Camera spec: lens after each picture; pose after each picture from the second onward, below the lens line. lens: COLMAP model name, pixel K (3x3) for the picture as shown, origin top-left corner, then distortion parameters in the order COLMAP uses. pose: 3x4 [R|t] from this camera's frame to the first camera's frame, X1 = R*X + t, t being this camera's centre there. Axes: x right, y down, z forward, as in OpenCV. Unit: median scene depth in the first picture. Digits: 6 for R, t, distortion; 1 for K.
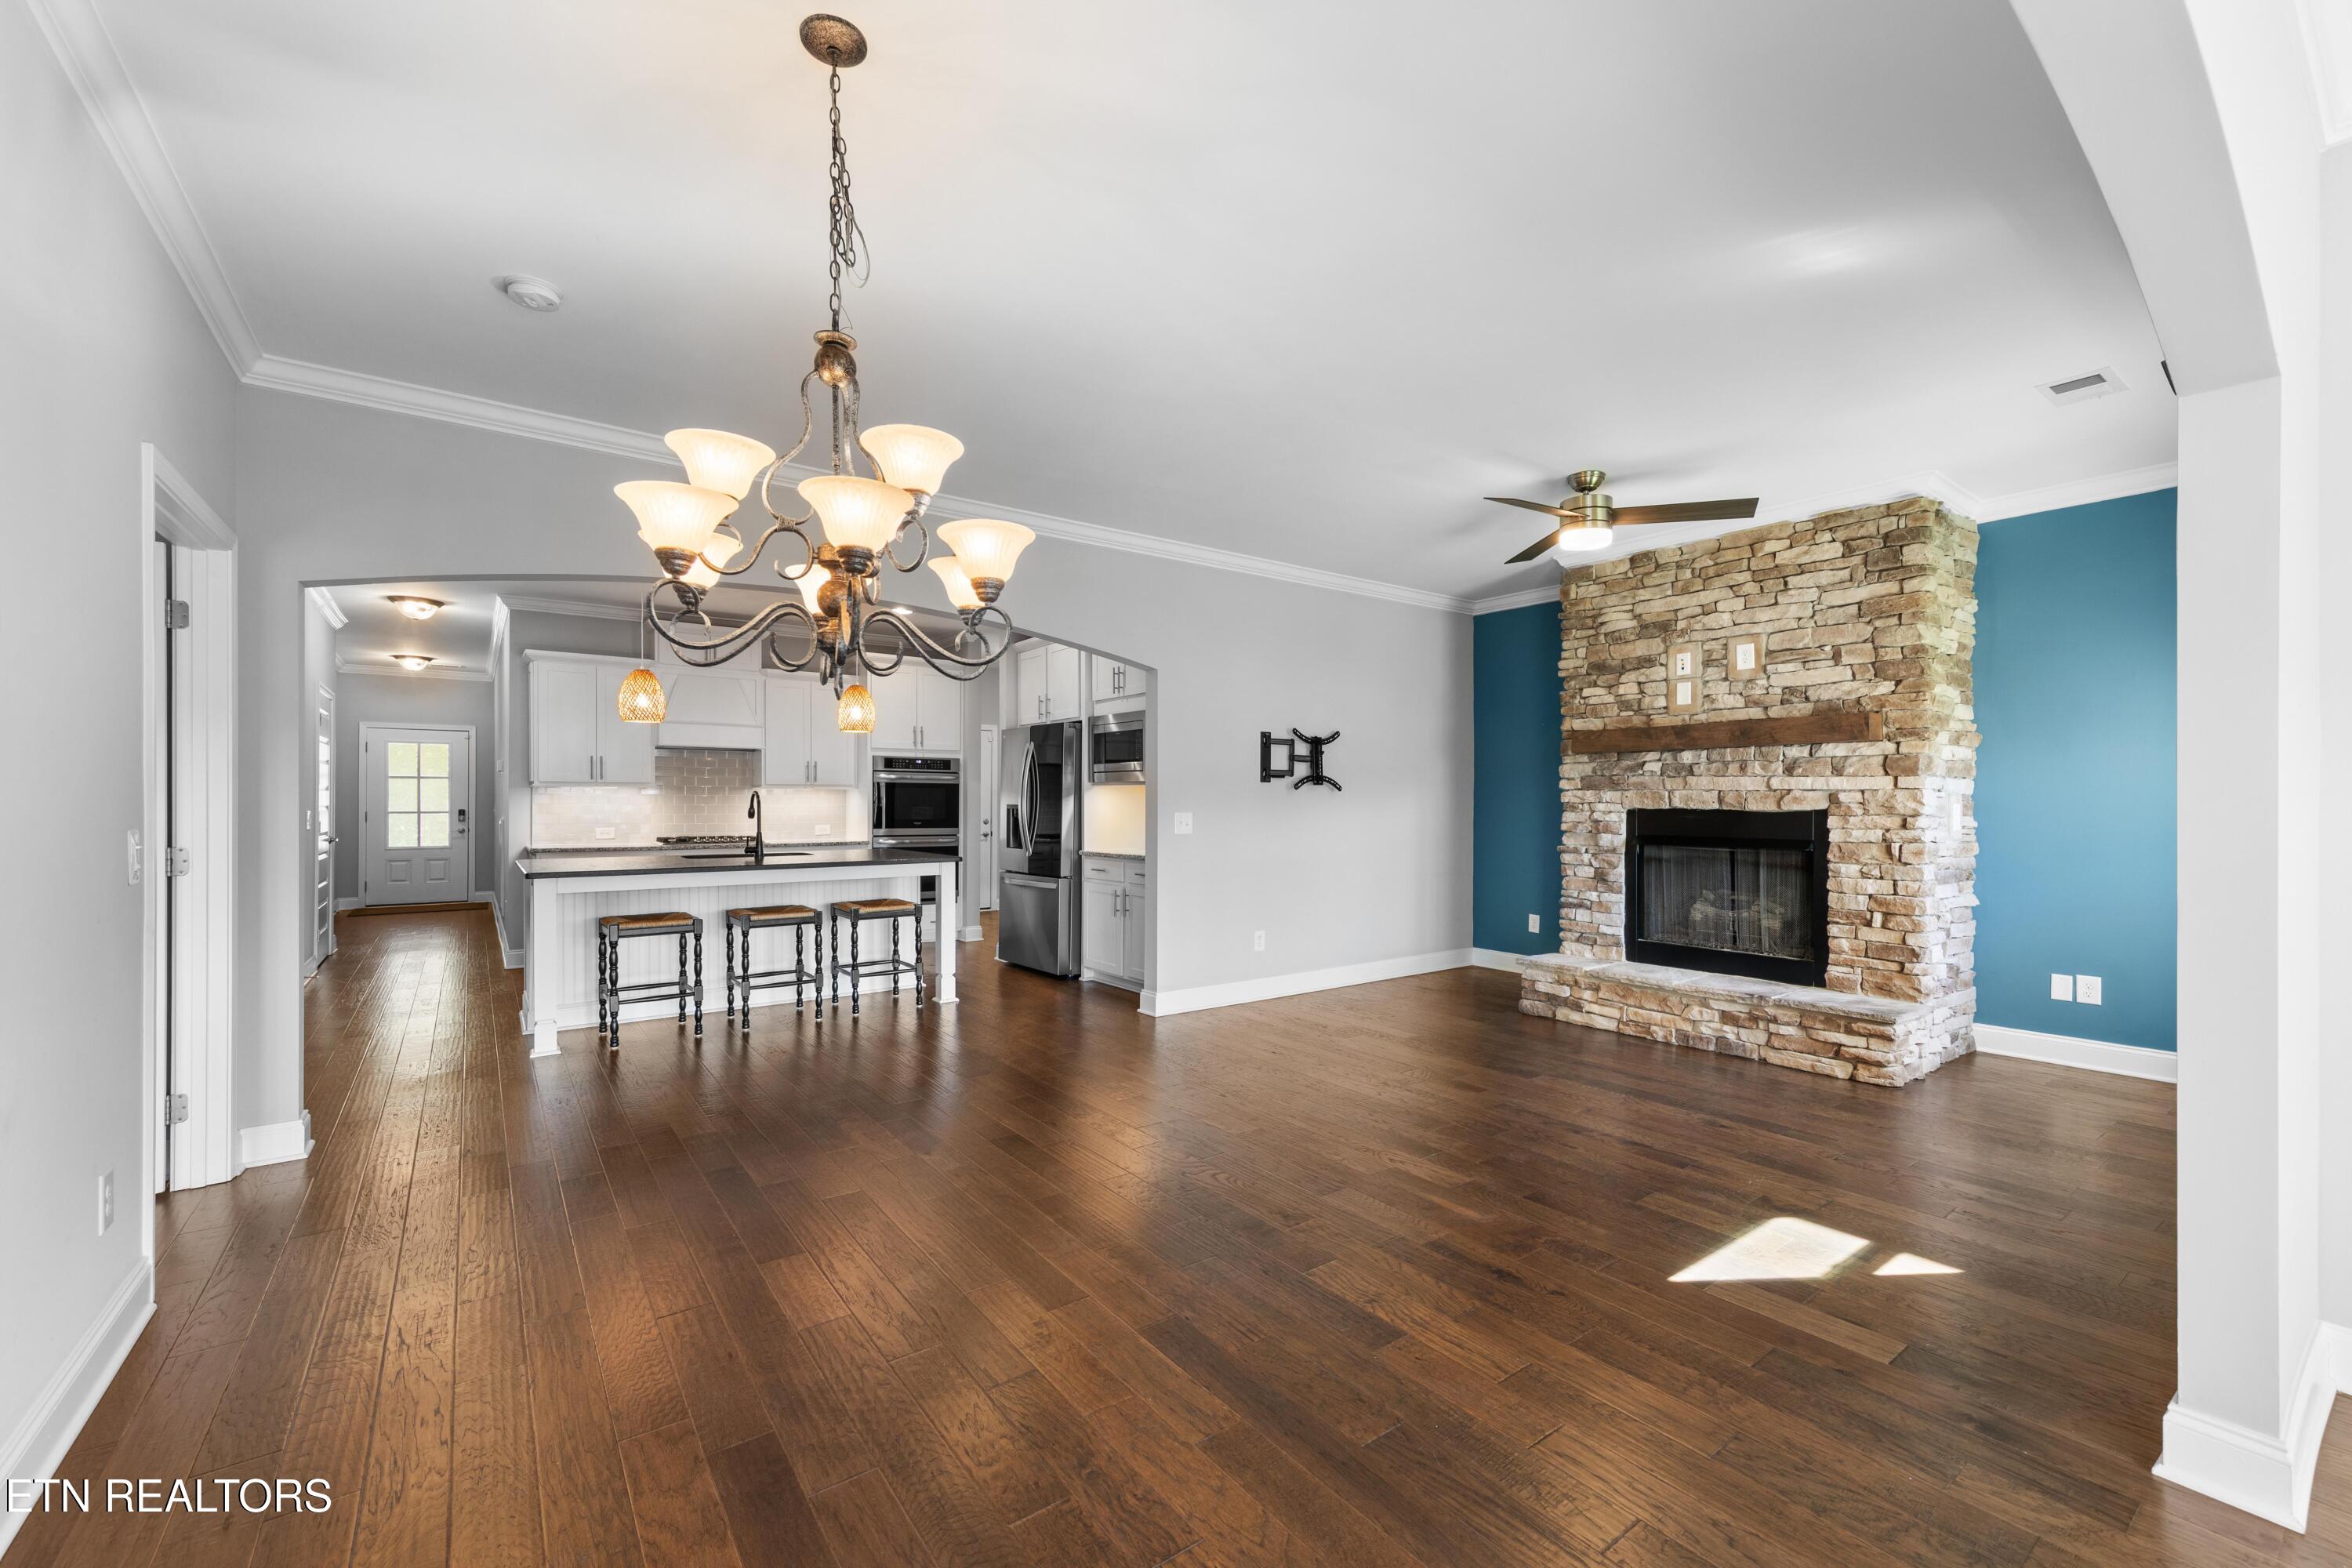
lens RADIAL K [[962.5, 0, 1194.6], [0, 962.5, 800.1], [0, 0, 1]] dist [0.010133, 0.000209]
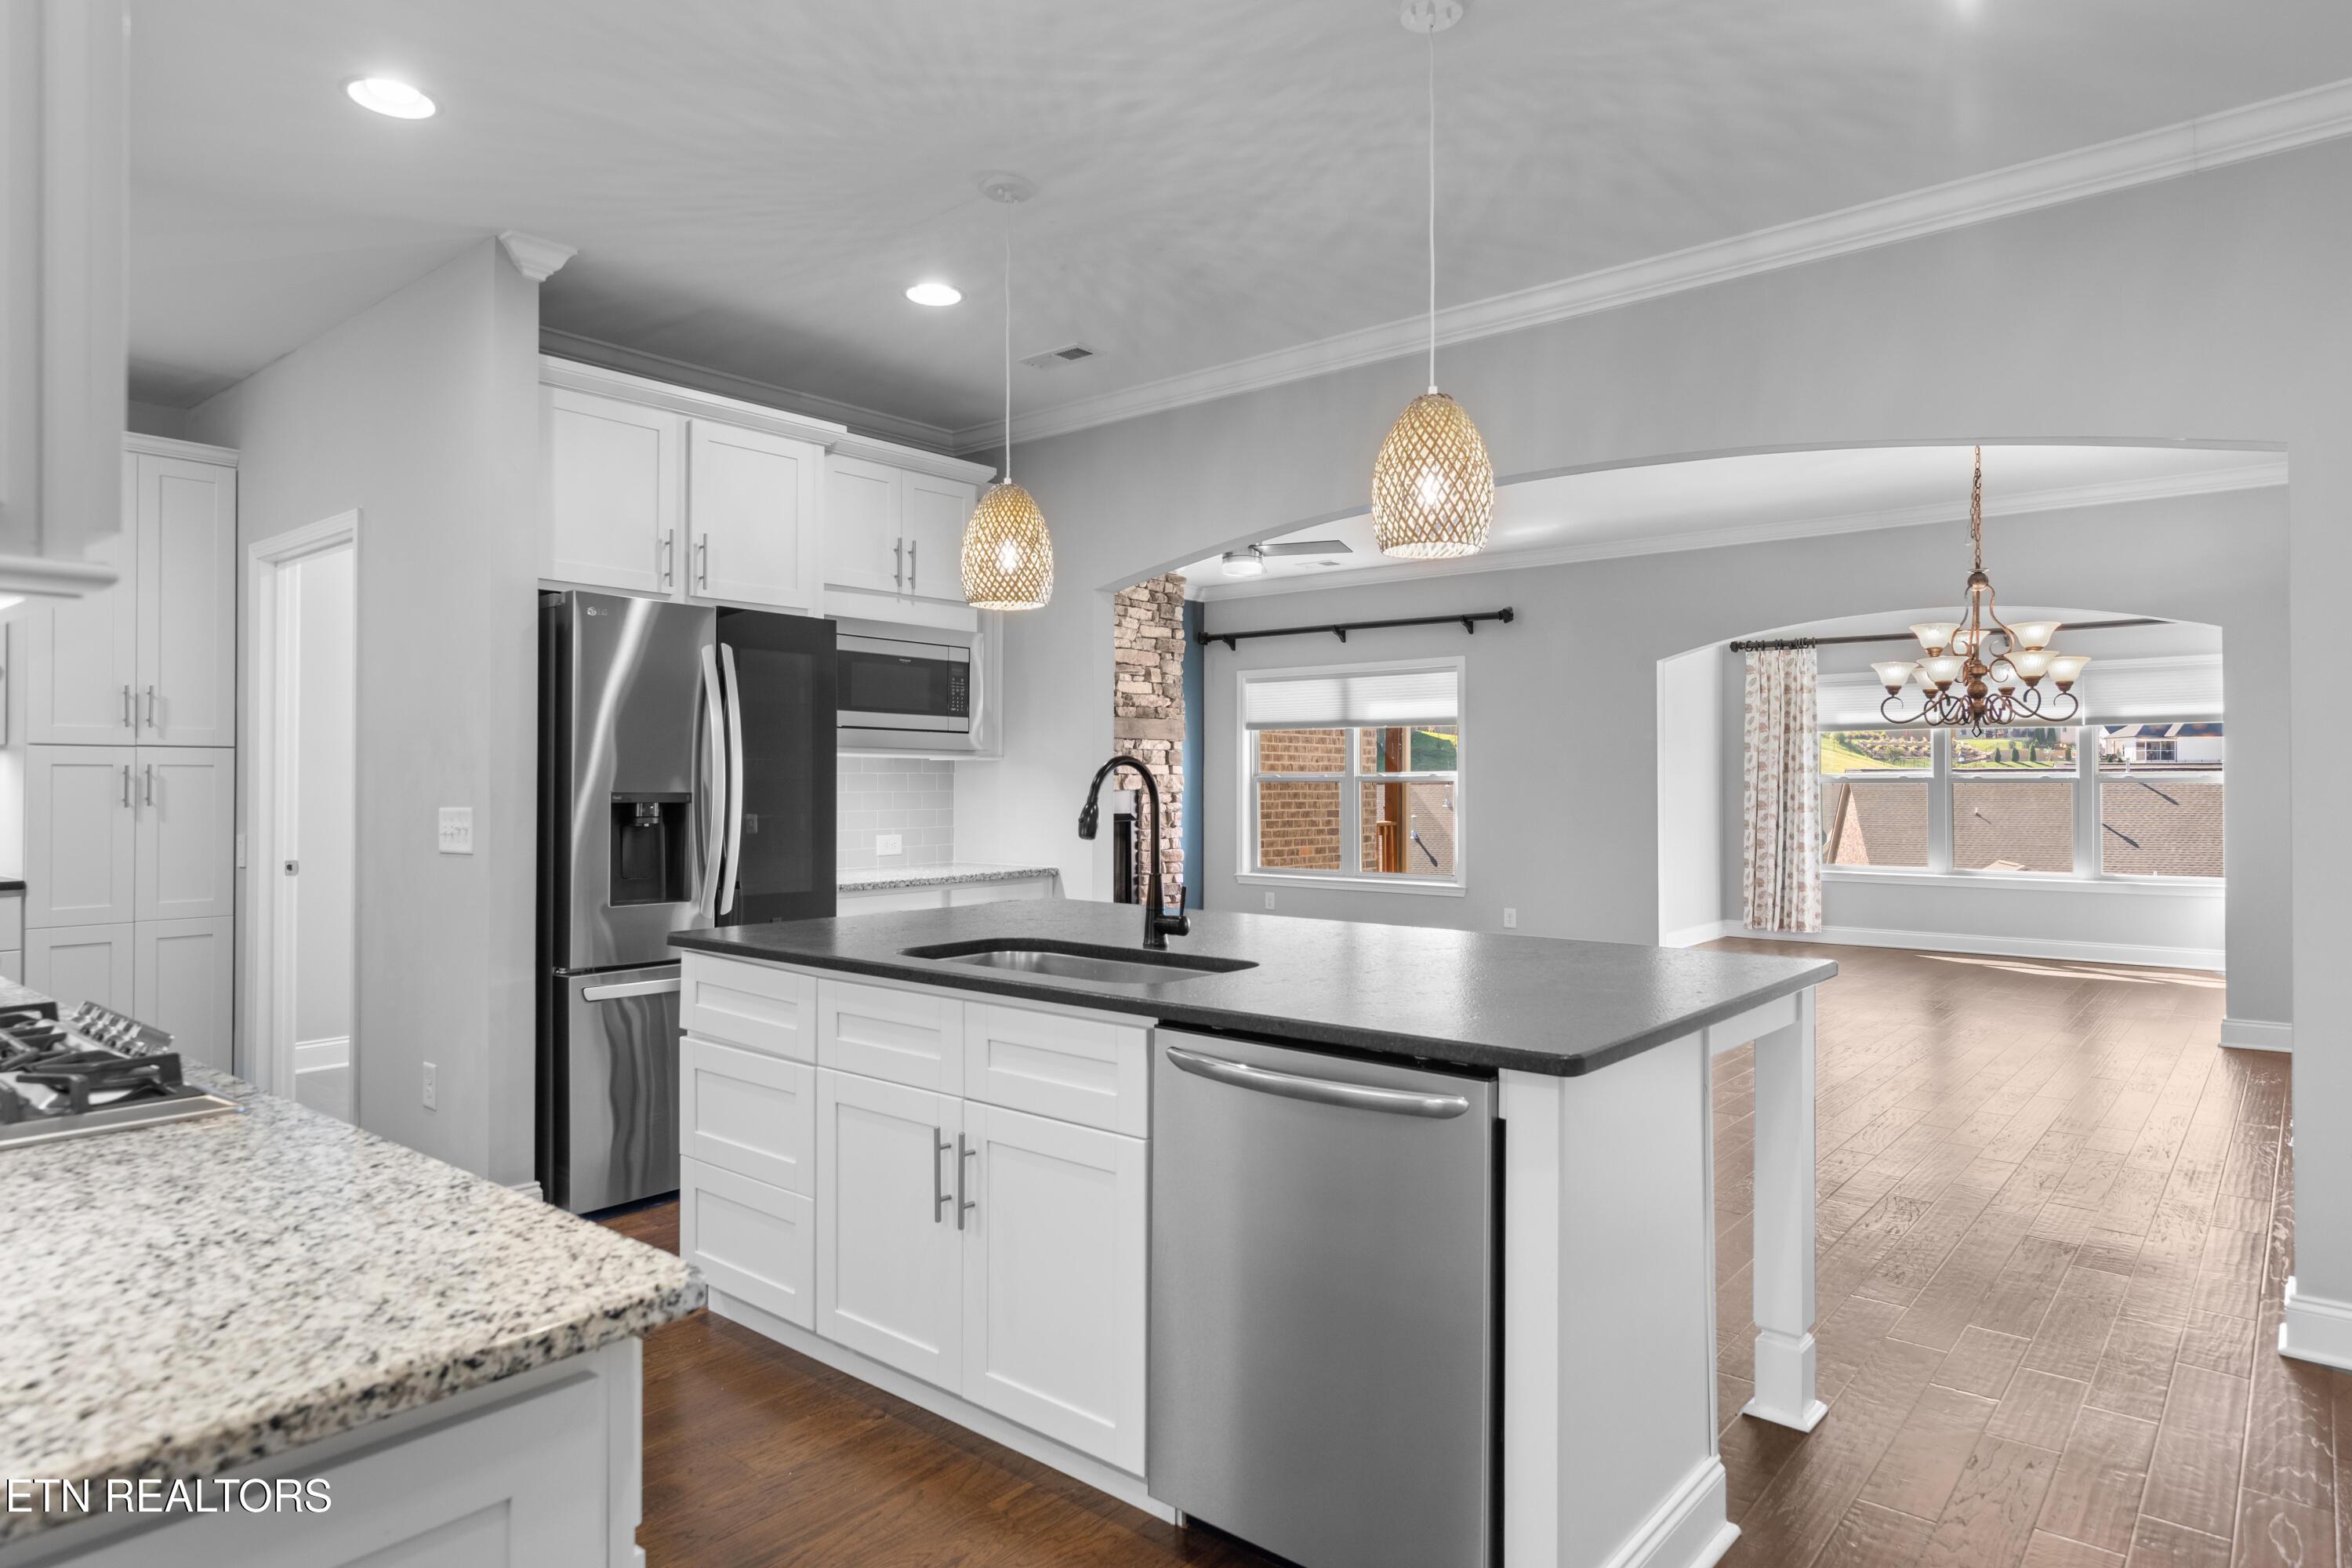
lens RADIAL K [[1359.0, 0, 1175.3], [0, 1359.0, 774.6], [0, 0, 1]] dist [0.010185, 0.002110]
pose [[-0.229146, 0.005085, 0.973379, -1.002016], [-0.002637, 0.999979, -0.005844, 0.000332], [-0.973389, -0.003906, -0.229128, 1.185328]]
